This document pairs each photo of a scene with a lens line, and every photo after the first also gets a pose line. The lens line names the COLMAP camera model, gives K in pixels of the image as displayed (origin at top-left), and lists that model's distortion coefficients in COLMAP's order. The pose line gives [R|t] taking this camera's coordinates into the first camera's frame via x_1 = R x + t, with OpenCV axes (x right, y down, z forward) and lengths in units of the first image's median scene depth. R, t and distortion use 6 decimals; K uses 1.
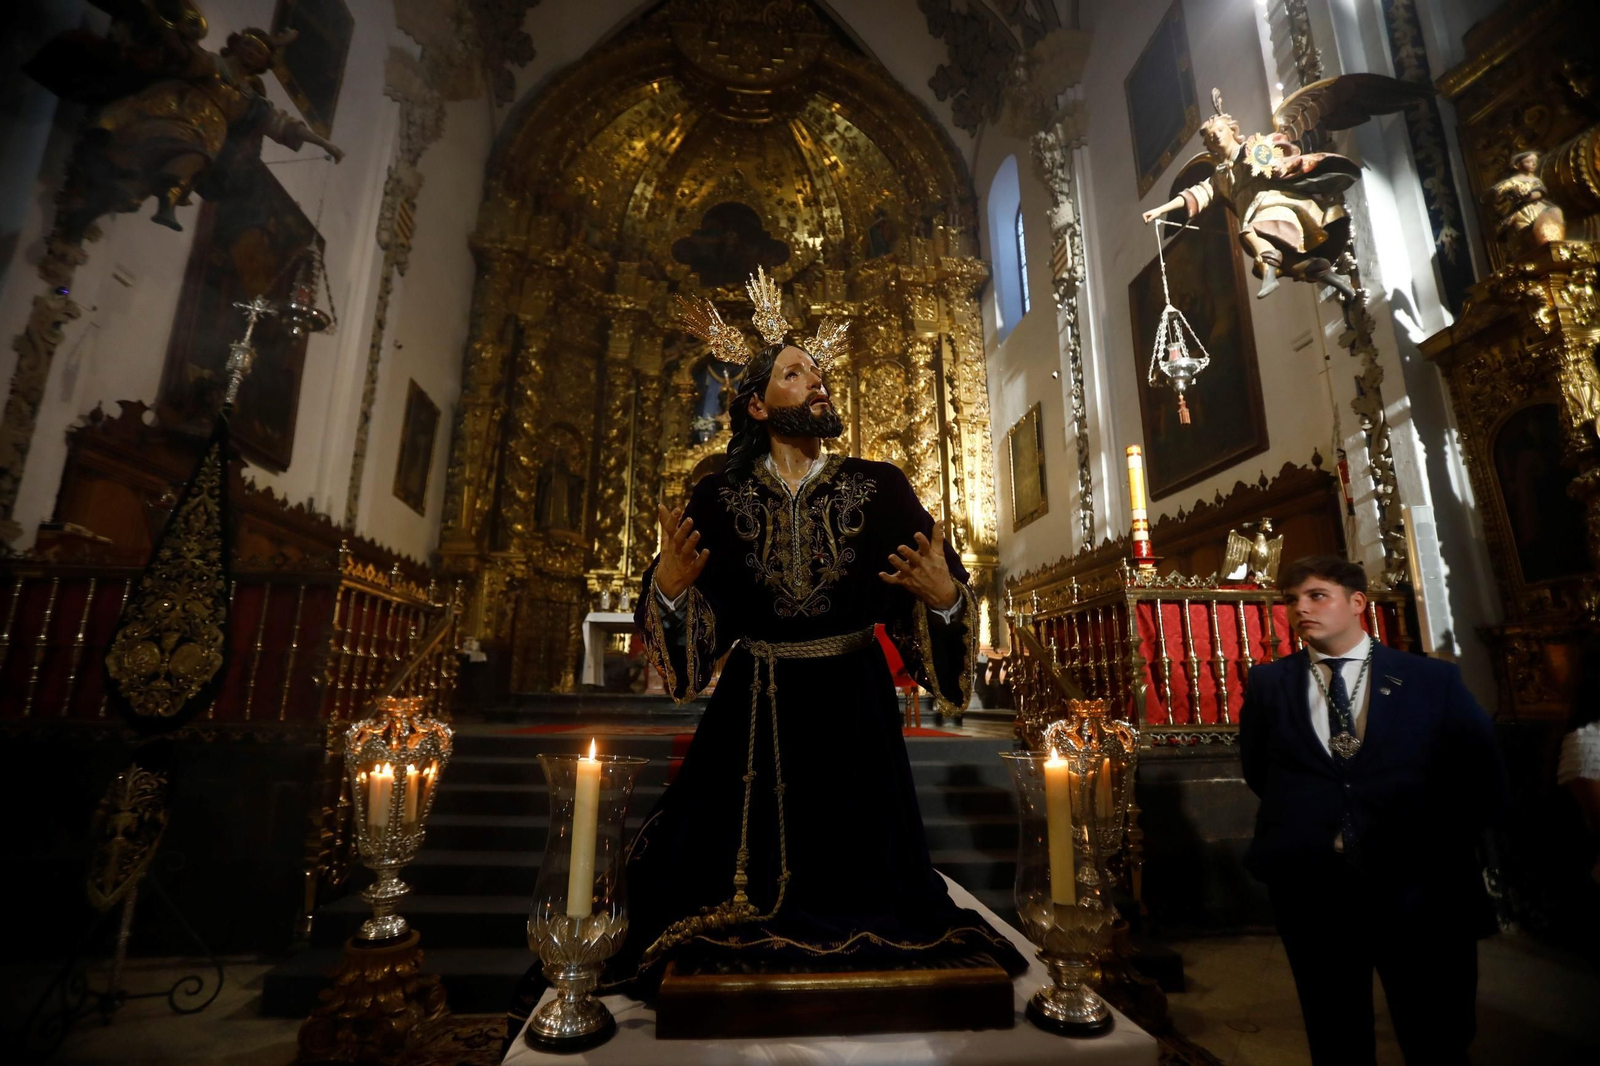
lens RADIAL K [[727.3, 0, 792.9], [0, 727.3, 537.7], [0, 0, 1]] dist [-0.074398, 0.031547]
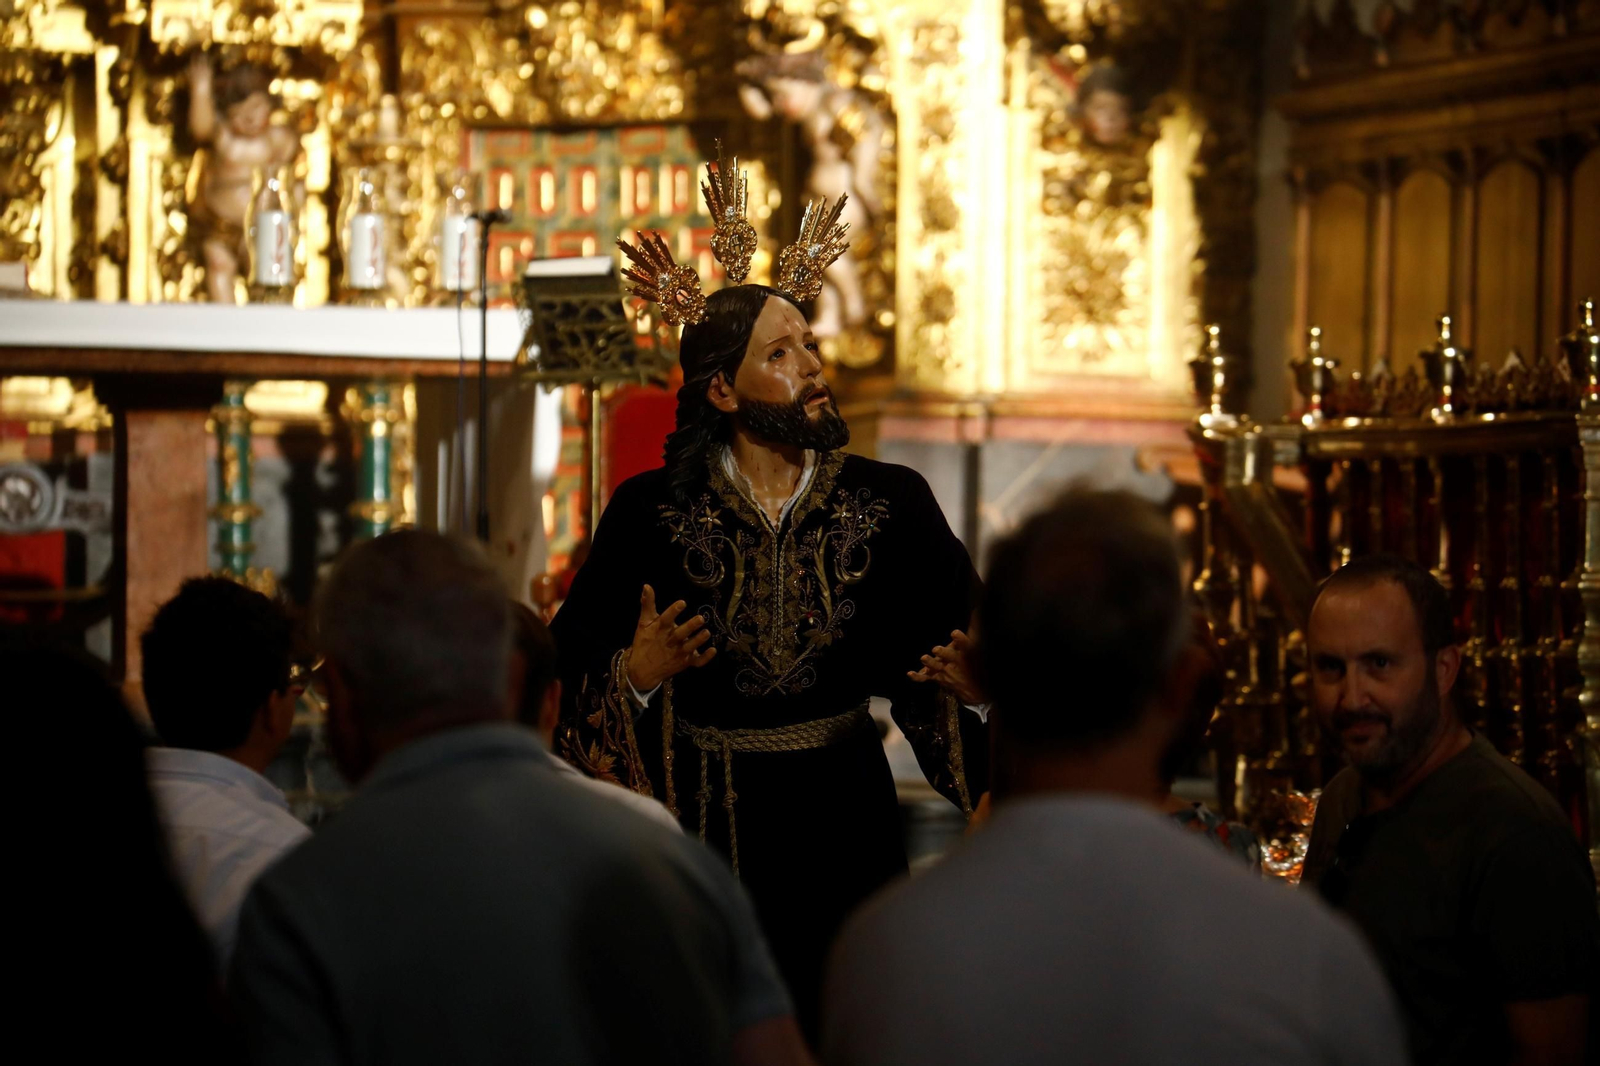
lens RADIAL K [[8100.7, 0, 800.0], [0, 8100.7, 533.0], [0, 0, 1]] dist [2.720282, 3.428748]
pose [[0.980562, 0.001913, 0.196201, -0.479143], [-0.042696, 0.978071, 0.203846, -0.523470], [-0.191508, -0.208261, 0.959141, -2.064313]]
